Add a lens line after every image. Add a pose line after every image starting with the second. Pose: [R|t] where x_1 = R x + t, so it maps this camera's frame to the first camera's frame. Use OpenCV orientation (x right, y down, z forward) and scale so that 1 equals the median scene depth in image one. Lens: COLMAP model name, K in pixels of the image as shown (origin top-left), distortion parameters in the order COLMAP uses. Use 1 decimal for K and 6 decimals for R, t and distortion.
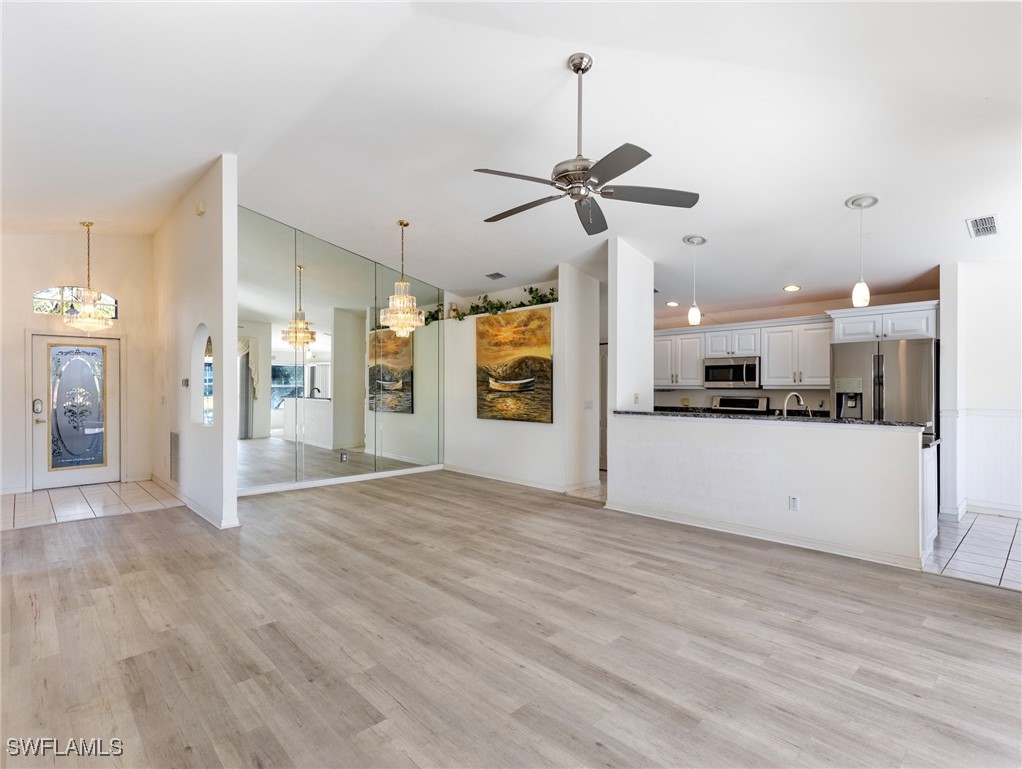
lens RADIAL K [[517.7, 0, 514.5], [0, 517.7, 387.5], [0, 0, 1]] dist [0.006366, -0.000091]
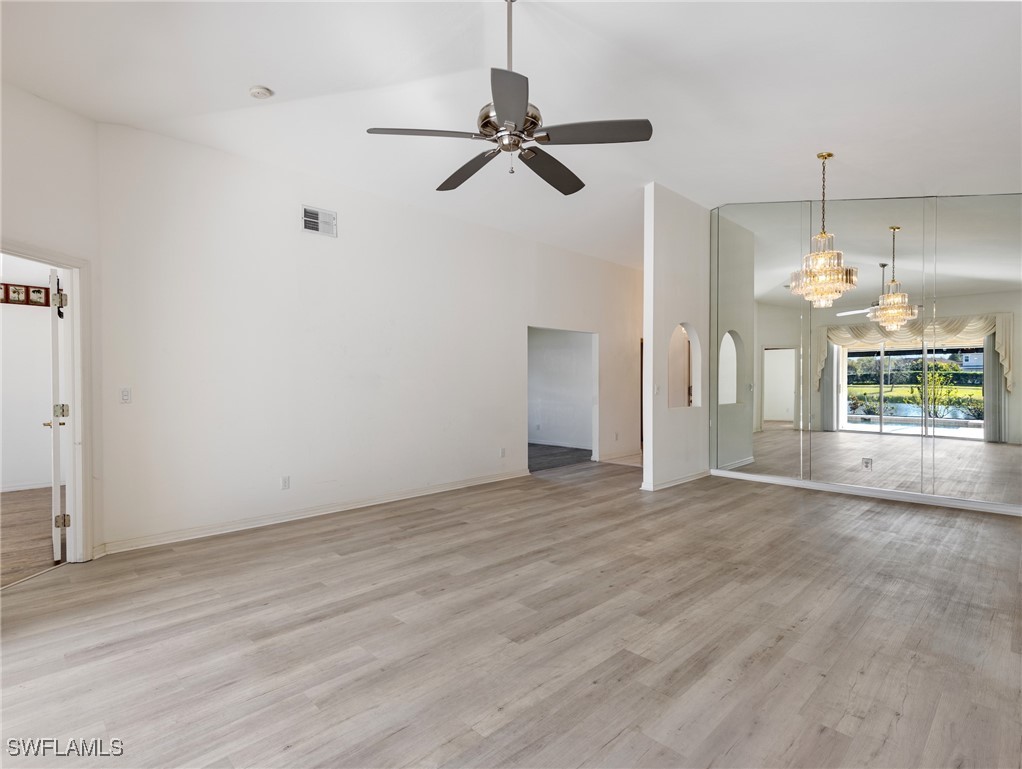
lens RADIAL K [[517.7, 0, 514.5], [0, 517.7, 387.5], [0, 0, 1]] dist [0.006366, -0.000091]
pose [[0.018073, 0.011563, -0.999770, 0.773726], [0.001006, 0.999932, 0.011583, 0.015681], [0.999836, -0.001215, 0.018060, 0.778442]]
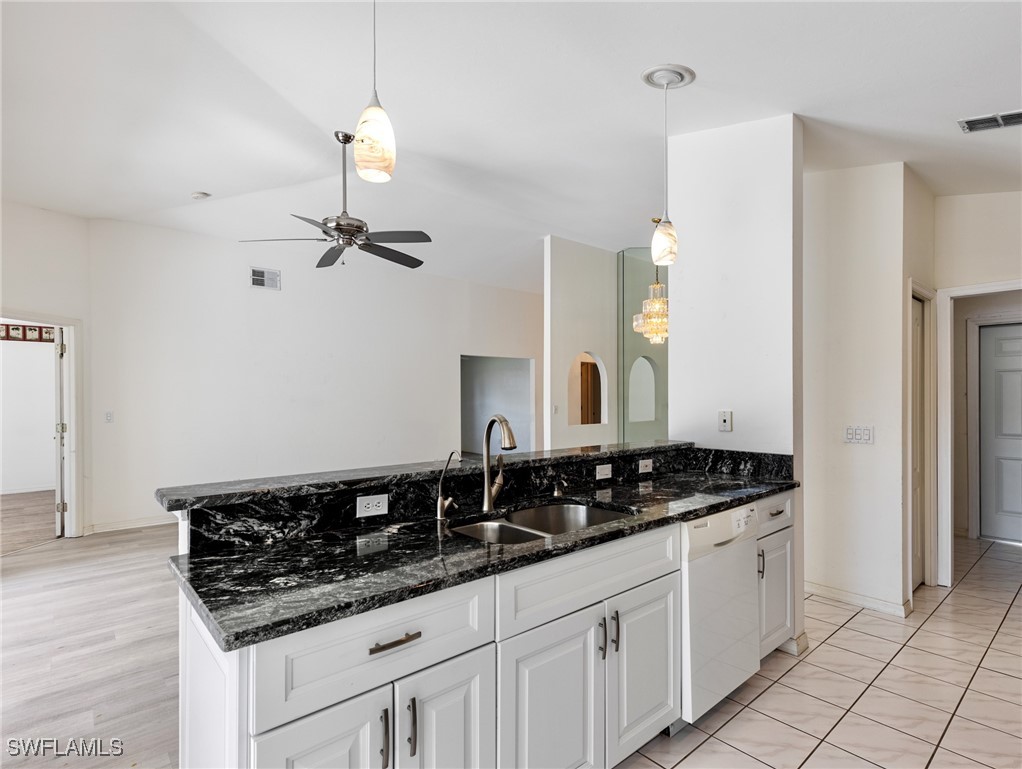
lens RADIAL K [[518.9, 0, 513.5], [0, 518.9, 397.9], [0, 0, 1]] dist [0.005666, -0.000493]
pose [[-0.048444, 0.003773, -0.998819, 1.048576], [0.003748, 0.999987, 0.003595, -0.006613], [0.998819, -0.003569, -0.048457, 1.143742]]
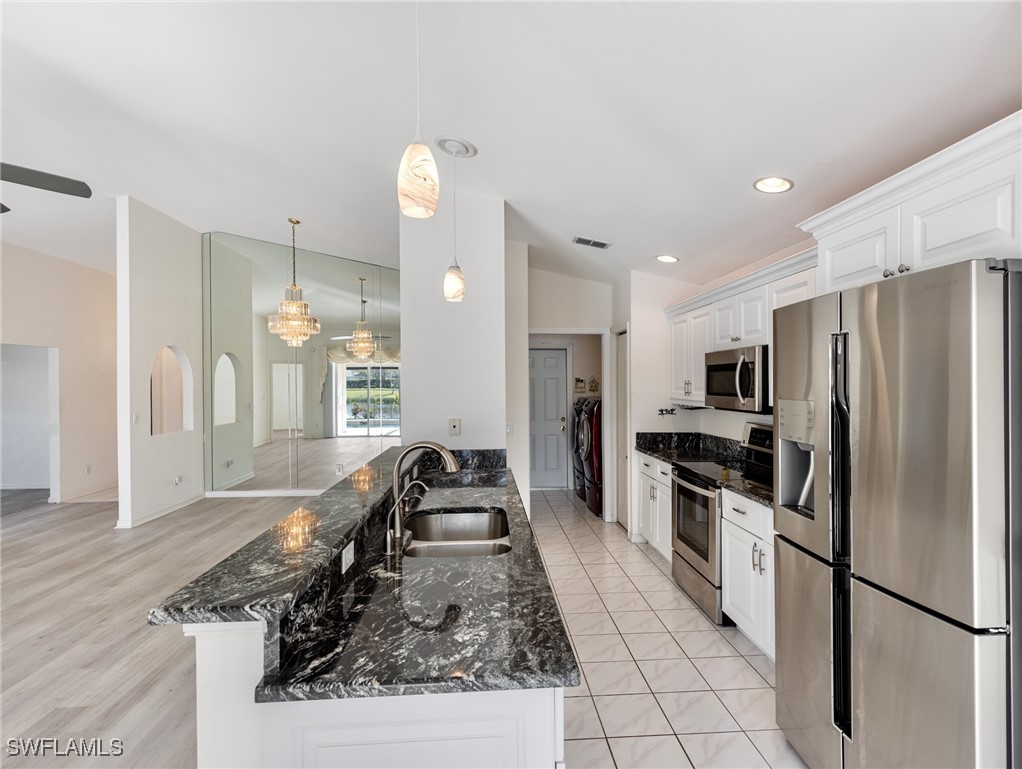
lens RADIAL K [[521.9, 0, 515.8], [0, 521.9, 383.7], [0, 0, 1]] dist [0.004997, 0.000627]
pose [[0.766175, -0.005713, -0.642606, 0.970467], [0.008211, 0.999966, 0.000899, -0.043306], [0.642579, -0.005965, 0.766196, 0.793438]]
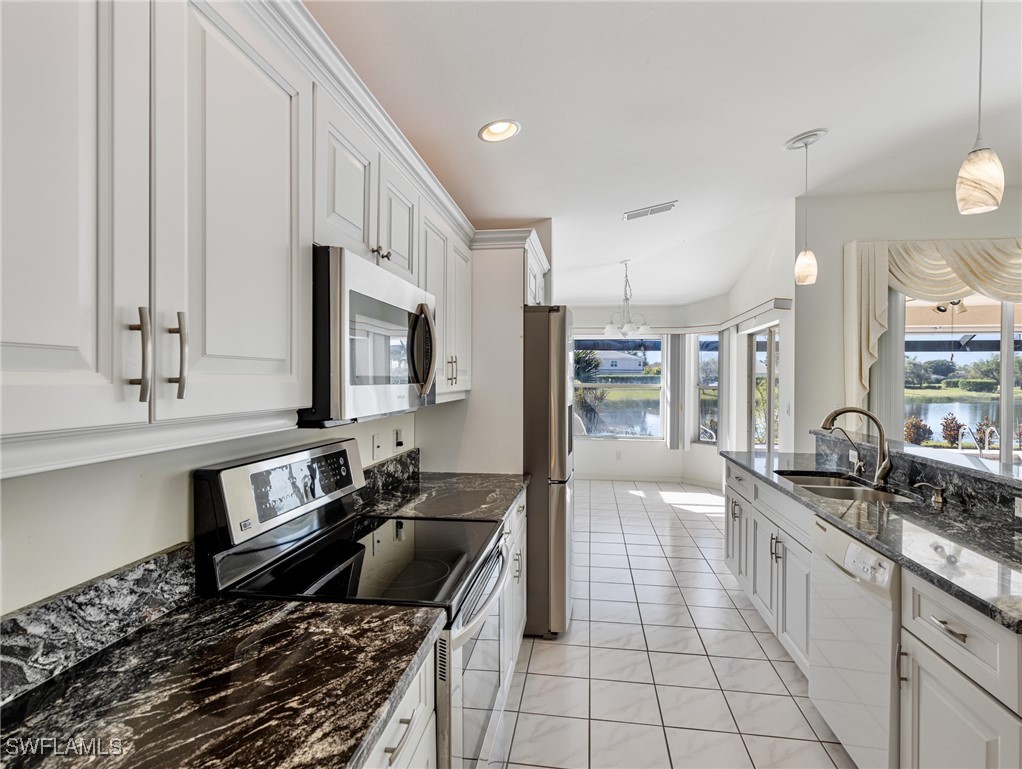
lens RADIAL K [[521.9, 0, 515.8], [0, 521.9, 383.7], [0, 0, 1]] dist [0.004997, 0.000627]
pose [[-0.619129, -0.006522, 0.785262, 0.343337], [-0.004059, 0.999979, 0.005105, -0.022427], [-0.785279, -0.000027, -0.619142, 1.829392]]
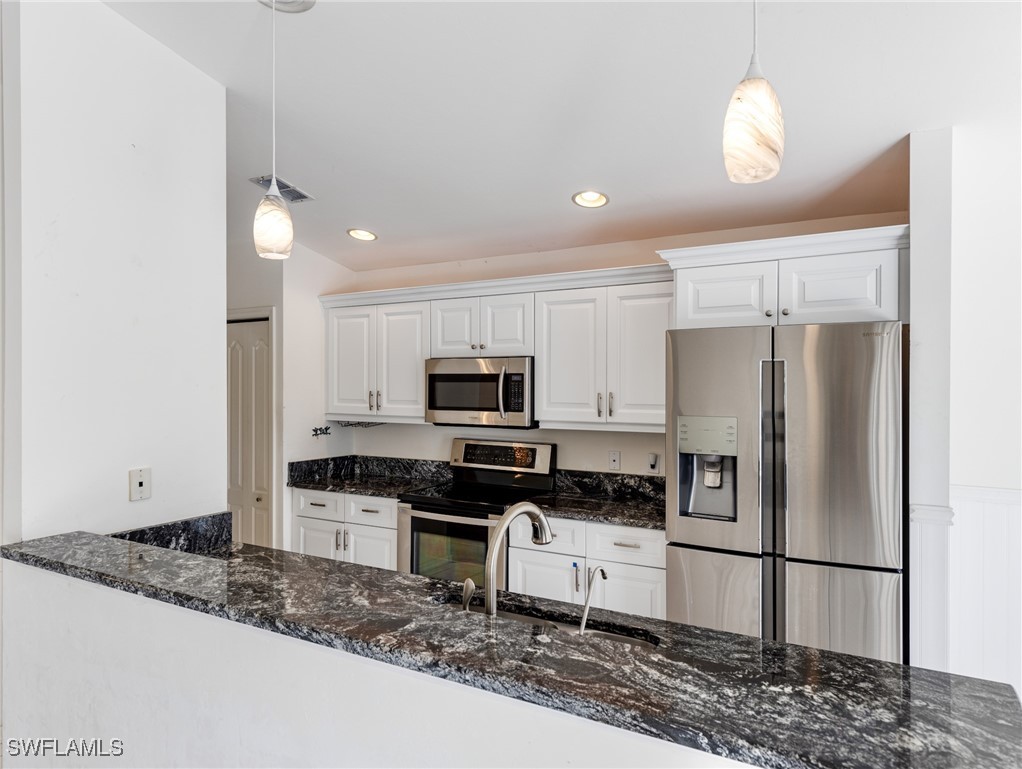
lens RADIAL K [[646.5, 0, 514.9], [0, 646.5, 382.7], [0, 0, 1]] dist [0.007578, -0.001496]
pose [[0.958768, -0.002313, 0.284180, 0.483142], [0.001499, 0.999994, 0.003083, -0.062145], [-0.284185, -0.002530, 0.958766, 0.755713]]
